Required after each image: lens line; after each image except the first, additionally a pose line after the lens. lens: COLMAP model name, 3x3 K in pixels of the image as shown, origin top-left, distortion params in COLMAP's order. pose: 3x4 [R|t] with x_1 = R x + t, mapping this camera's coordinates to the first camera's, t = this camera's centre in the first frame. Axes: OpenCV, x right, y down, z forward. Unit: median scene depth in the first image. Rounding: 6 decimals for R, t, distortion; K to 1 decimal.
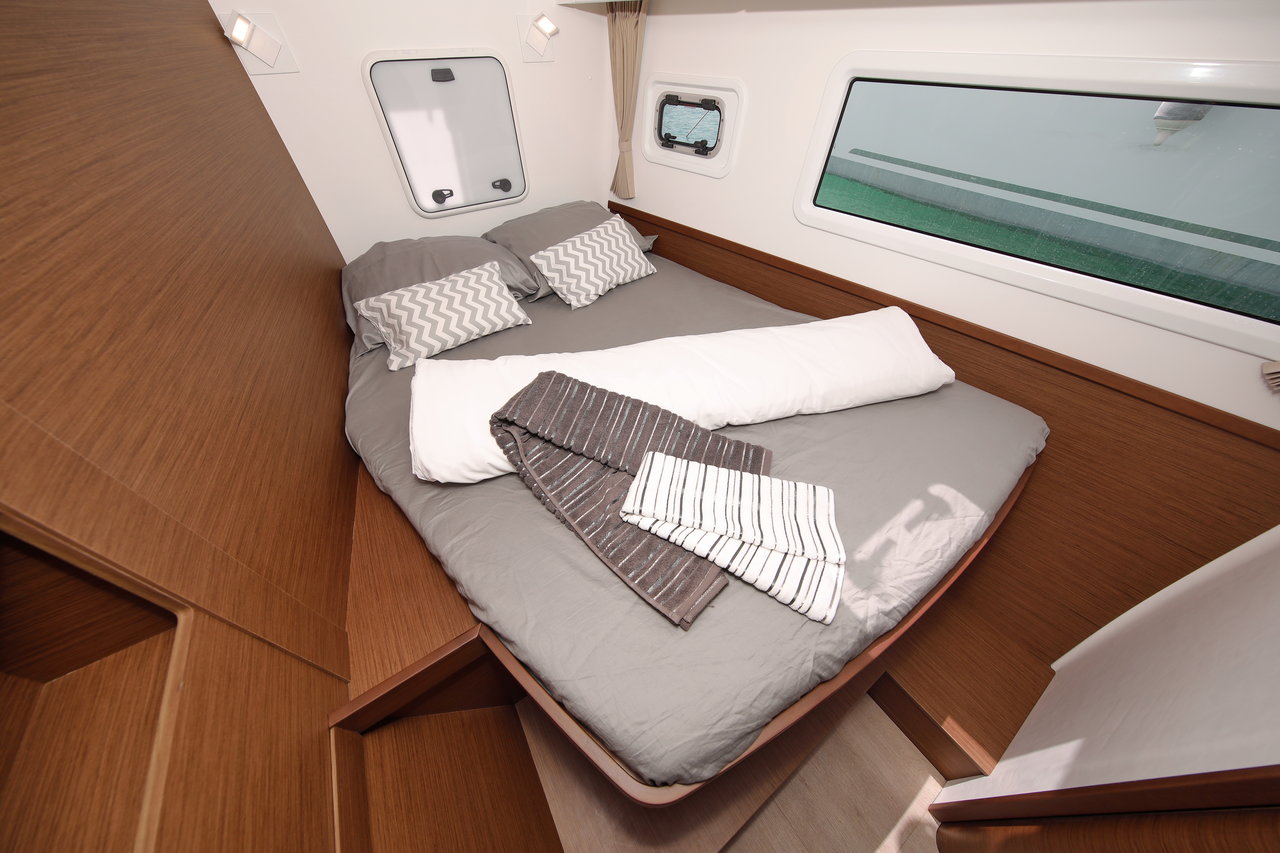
lens RADIAL K [[391.6, 0, 647.3], [0, 391.6, 422.8], [0, 0, 1]] dist [-0.000740, -0.000100]
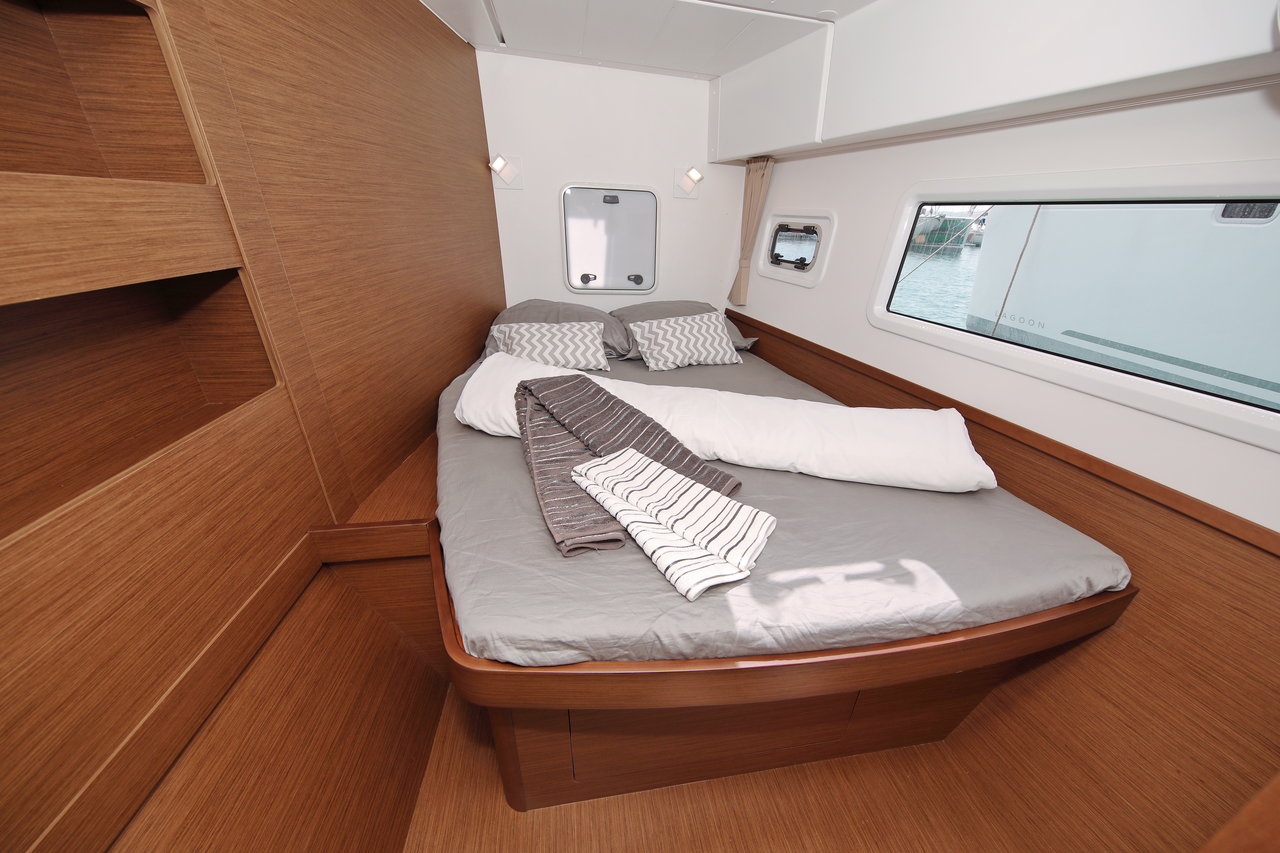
lens RADIAL K [[409.6, 0, 637.8], [0, 409.6, 422.6], [0, 0, 1]] dist [0.002431, -0.001082]
pose [[0.912836, 0.227182, -0.339292, 0.241865], [-0.317934, 0.916846, -0.241477, 0.164254], [0.256220, 0.328302, 0.909159, -0.042626]]
